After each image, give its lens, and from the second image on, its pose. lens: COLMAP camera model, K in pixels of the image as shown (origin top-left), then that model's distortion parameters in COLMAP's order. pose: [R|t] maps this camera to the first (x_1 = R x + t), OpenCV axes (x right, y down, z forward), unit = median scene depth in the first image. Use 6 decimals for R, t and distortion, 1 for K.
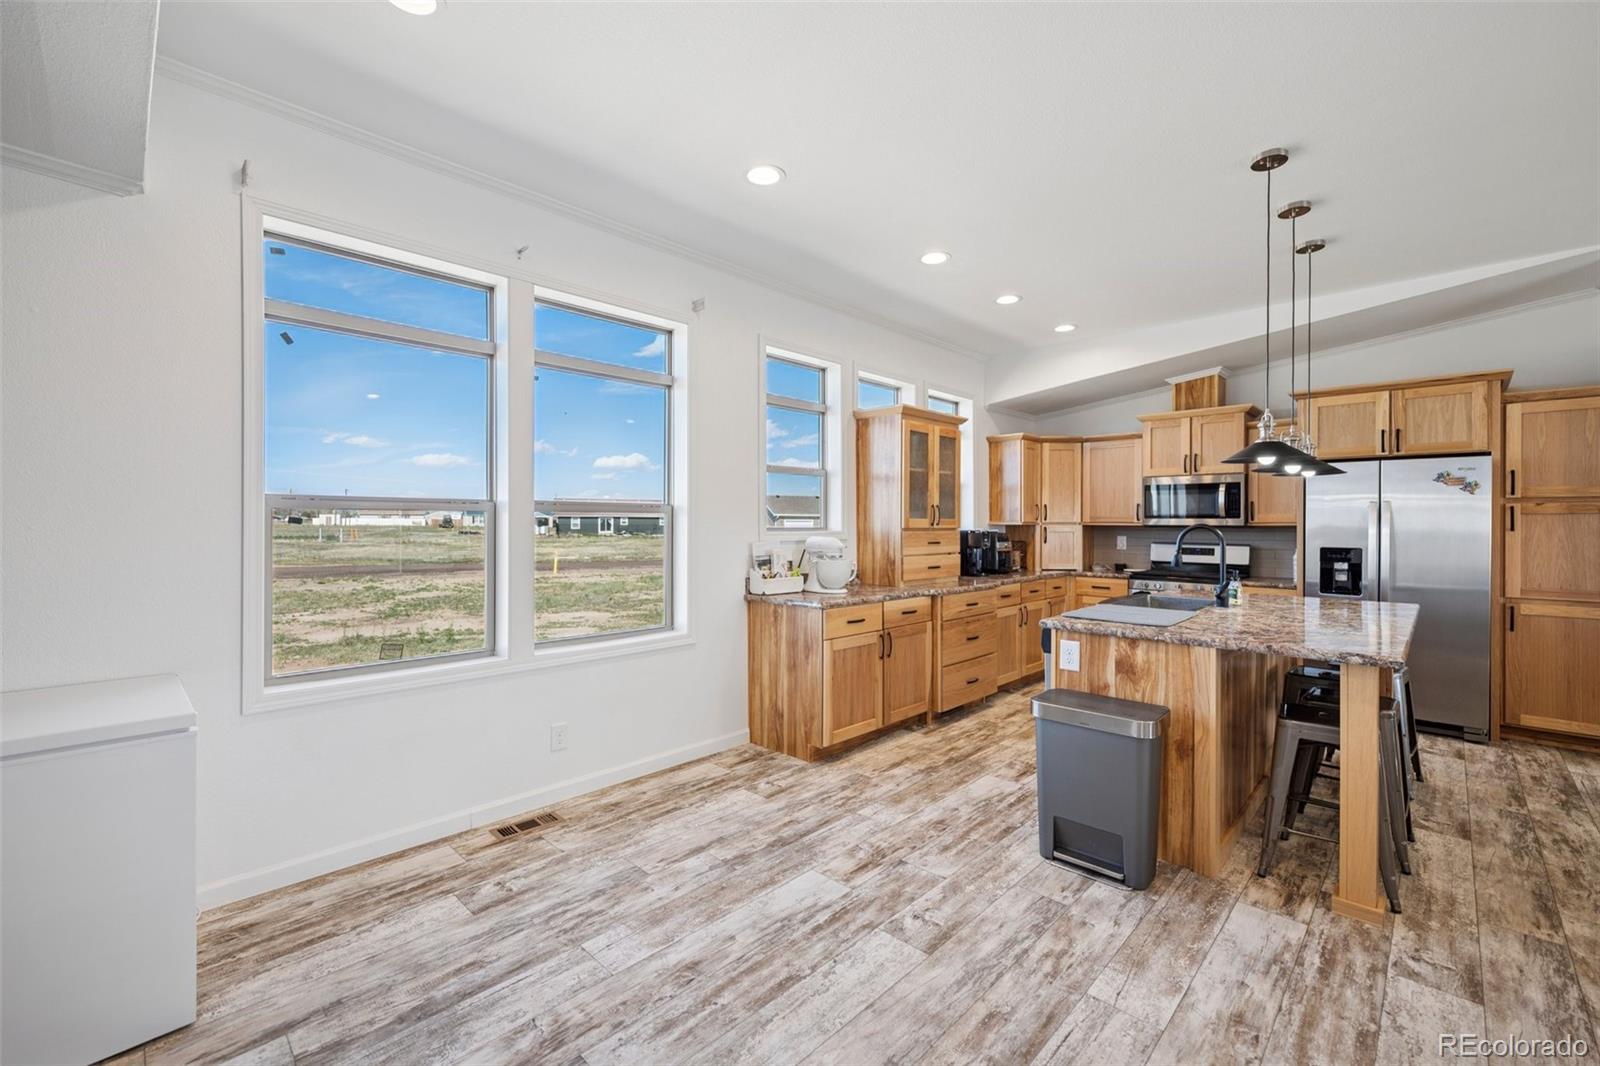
lens RADIAL K [[670.2, 0, 799.9], [0, 670.2, 528.0], [0, 0, 1]] dist [-0.001189, -0.000126]
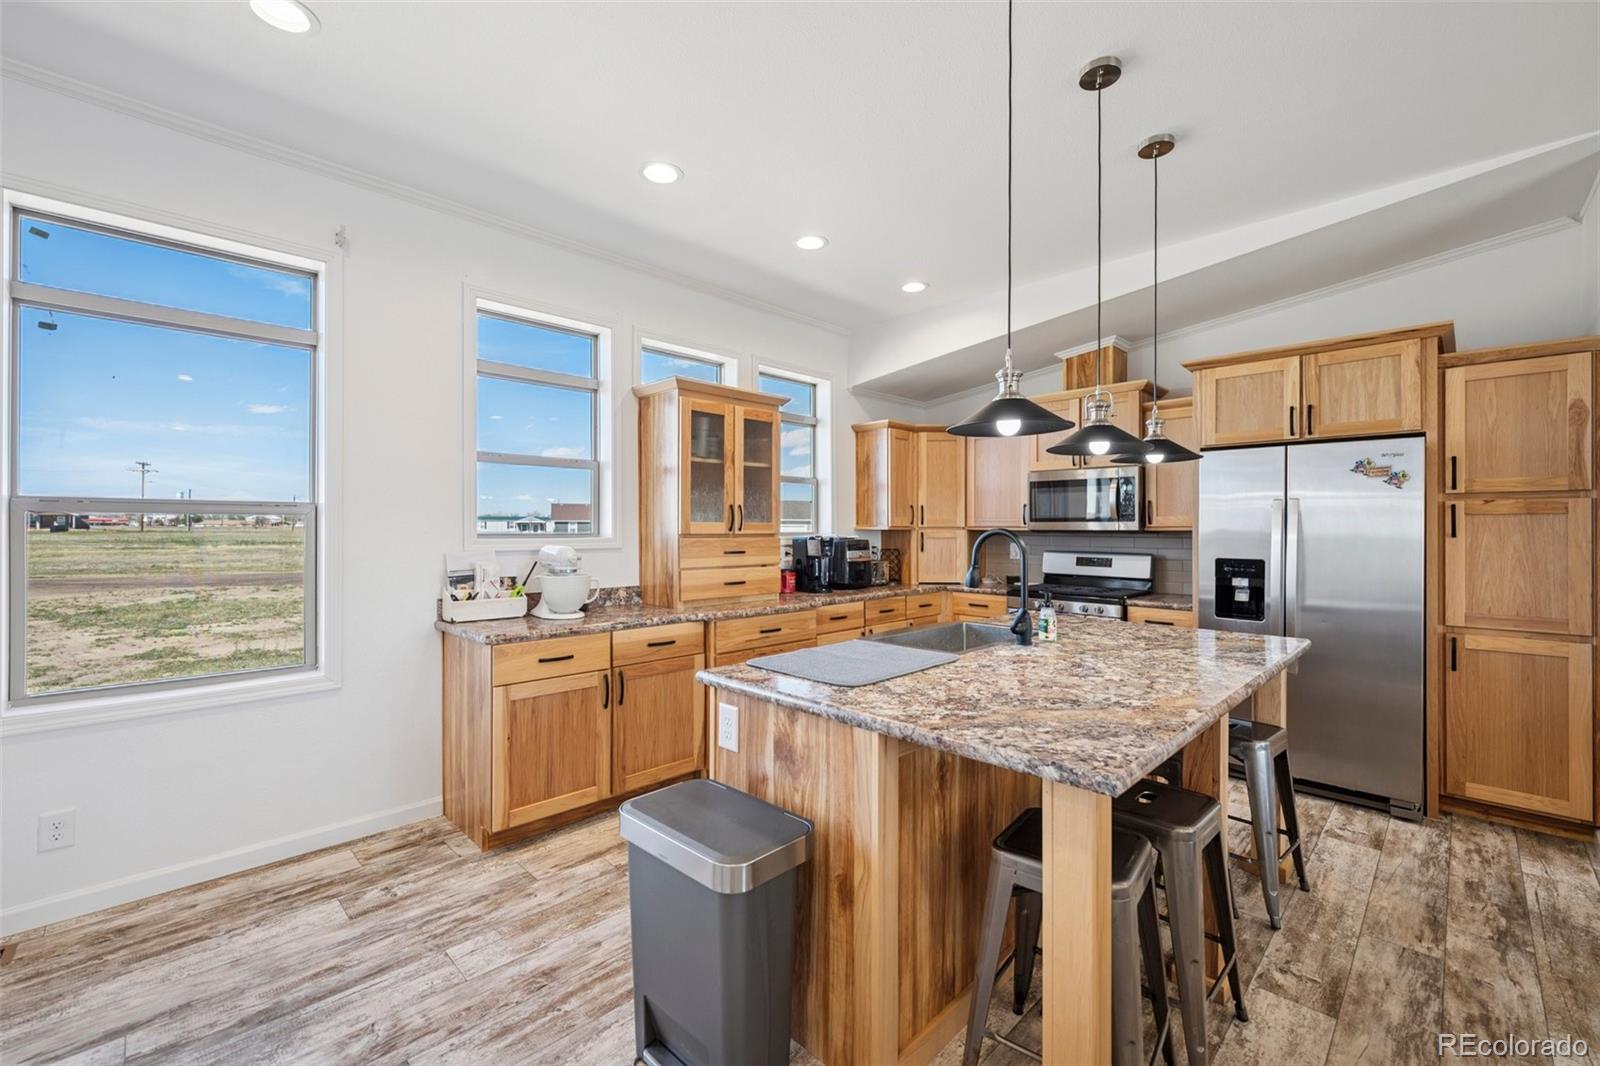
lens RADIAL K [[670.2, 0, 800.0], [0, 670.2, 530.6], [0, 0, 1]] dist [-0.001189, -0.000126]
pose [[0.999917, -0.000776, -0.012873, 0.335733], [0.000727, 0.999993, -0.003799, -0.000737], [0.012876, 0.003790, 0.999910, 0.235819]]
